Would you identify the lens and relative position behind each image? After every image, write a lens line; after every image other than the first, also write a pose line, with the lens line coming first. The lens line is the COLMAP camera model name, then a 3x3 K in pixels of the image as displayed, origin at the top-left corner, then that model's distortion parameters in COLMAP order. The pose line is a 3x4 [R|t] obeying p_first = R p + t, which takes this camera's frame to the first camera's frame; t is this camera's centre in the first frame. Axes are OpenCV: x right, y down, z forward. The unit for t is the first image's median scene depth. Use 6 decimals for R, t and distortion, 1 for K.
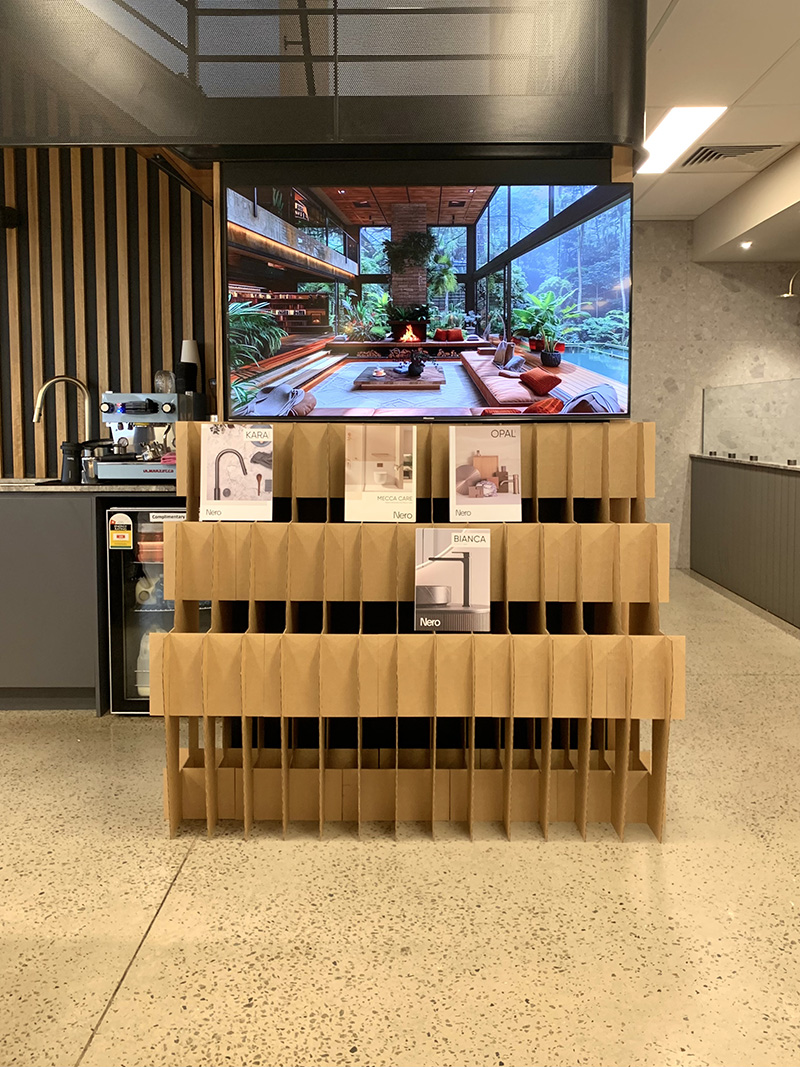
lens RADIAL K [[892.0, 0, 404.1], [0, 892.0, 478.9], [0, 0, 1]] dist [0.082769, -0.107429]
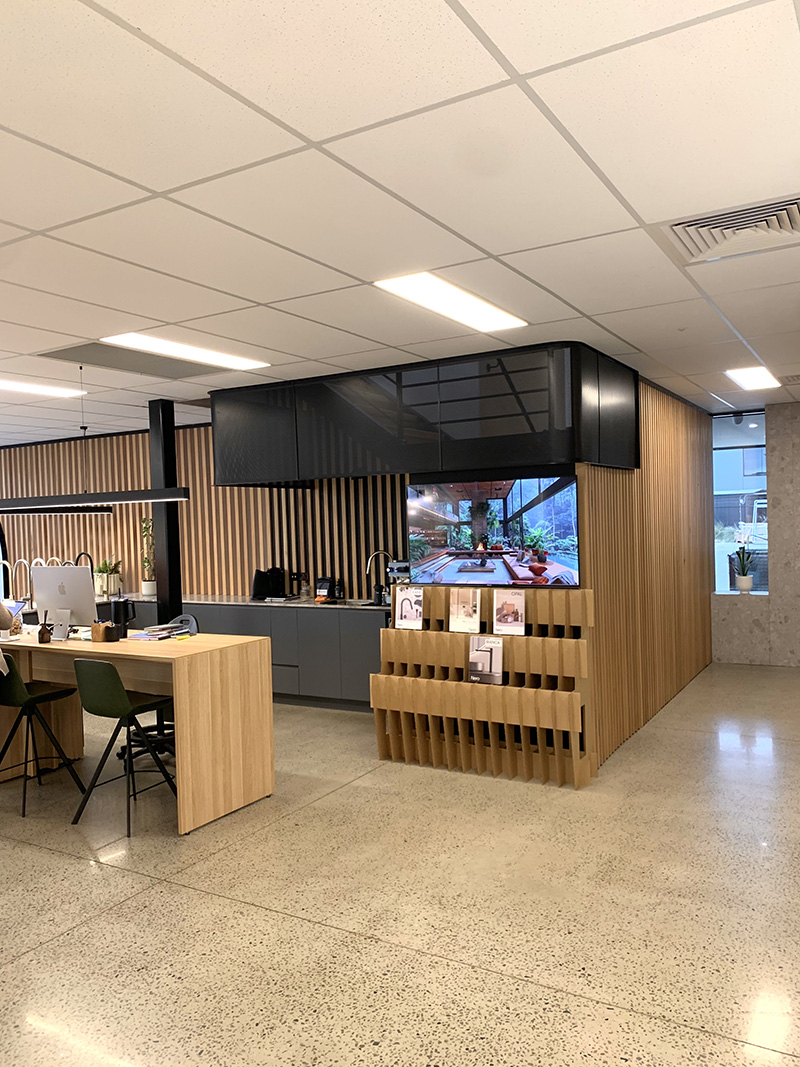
lens RADIAL K [[813.7, 0, 397.9], [0, 813.7, 539.5], [0, 0, 1]] dist [0.122225, -0.196326]
pose [[0.868628, -0.012215, -0.495315, 0.835575], [-0.006267, 0.999345, -0.035635, -0.109505], [0.495426, 0.034058, 0.867982, -0.857990]]
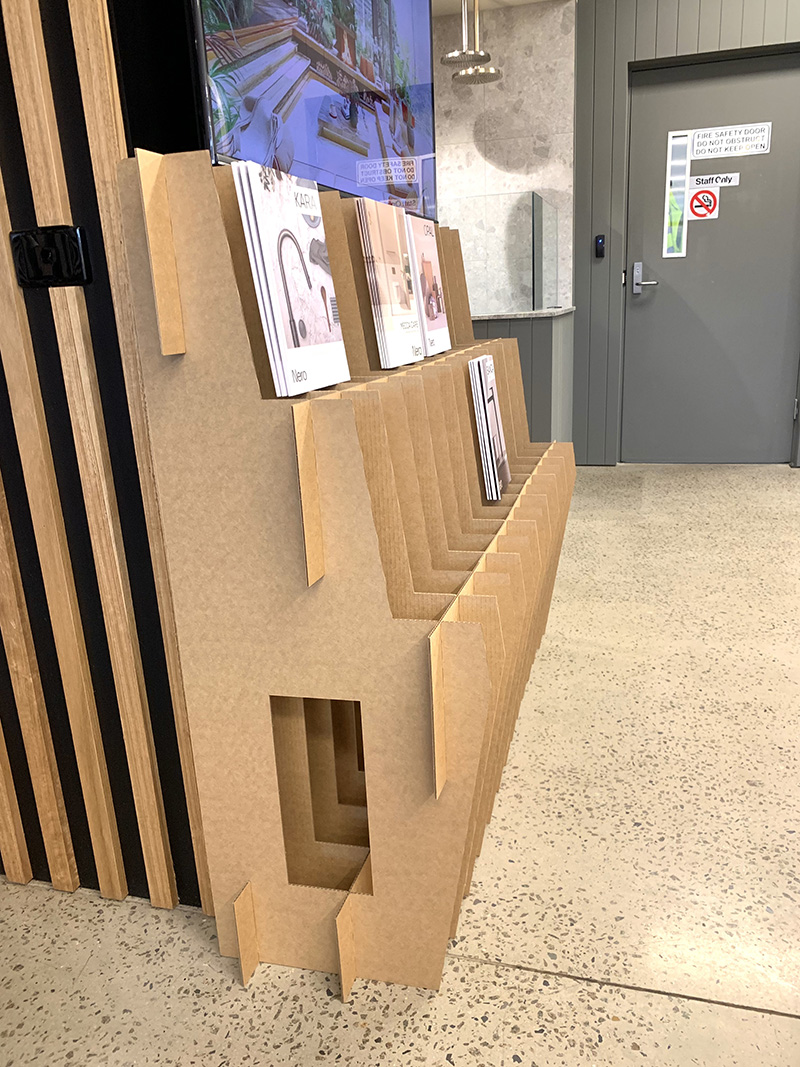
lens RADIAL K [[821.1, 0, 404.7], [0, 821.1, 539.2], [0, 0, 1]] dist [0.005511, 0.001613]
pose [[0.257149, -0.282422, 0.924182, -0.603524], [0.111751, 0.958617, 0.261851, 0.014385], [-0.959888, 0.035943, 0.278069, 0.829261]]
